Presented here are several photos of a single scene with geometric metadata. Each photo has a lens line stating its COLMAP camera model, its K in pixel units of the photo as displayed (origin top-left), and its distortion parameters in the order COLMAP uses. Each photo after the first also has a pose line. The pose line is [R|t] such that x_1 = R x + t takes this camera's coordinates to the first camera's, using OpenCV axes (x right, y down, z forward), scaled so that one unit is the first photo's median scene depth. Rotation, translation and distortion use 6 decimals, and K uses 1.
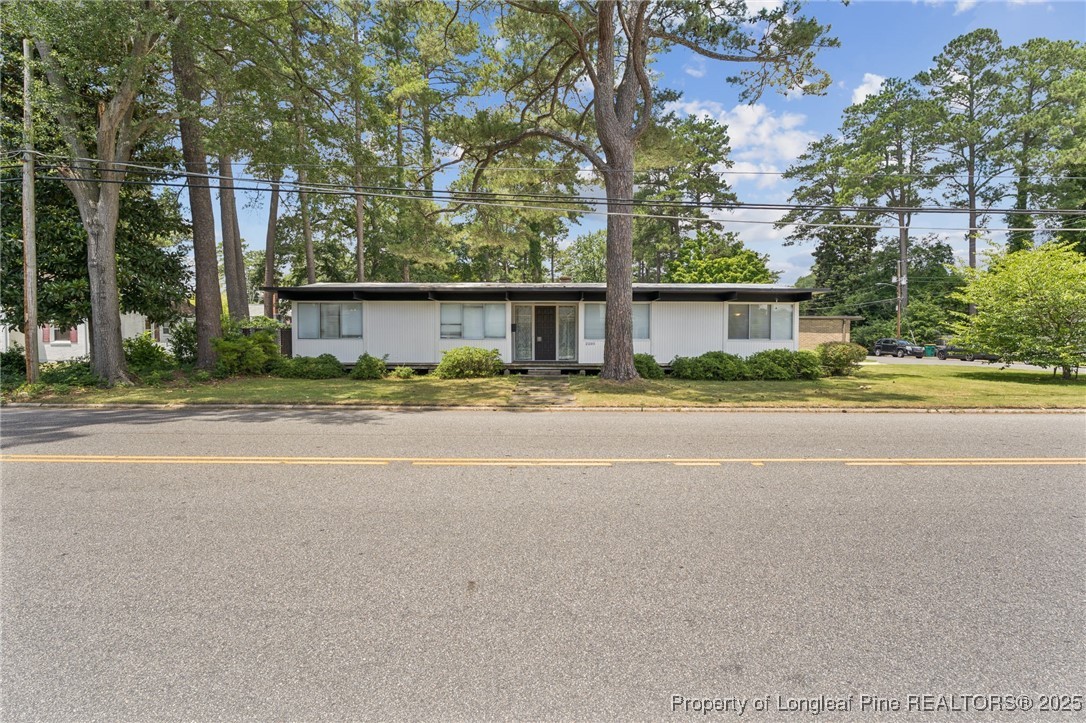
lens RADIAL K [[514.2, 0, 543.7], [0, 514.2, 360.2], [0, 0, 1]] dist [-0.014037, 0.000007]
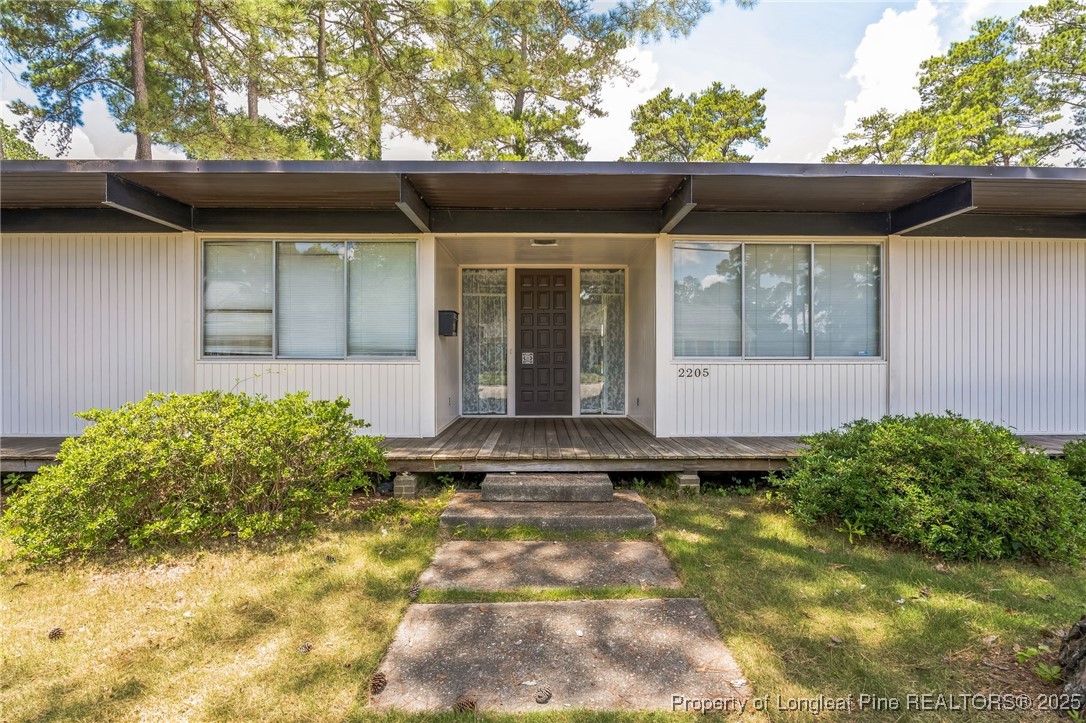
lens RADIAL K [[514.2, 0, 541.7], [0, 514.2, 362.0], [0, 0, 1]] dist [-0.014037, 0.000007]
pose [[0.999858, -0.000096, 0.016873, -0.005135], [0.000680, 0.999402, -0.034581, -0.028187], [-0.016860, 0.034588, 0.999259, 0.690550]]
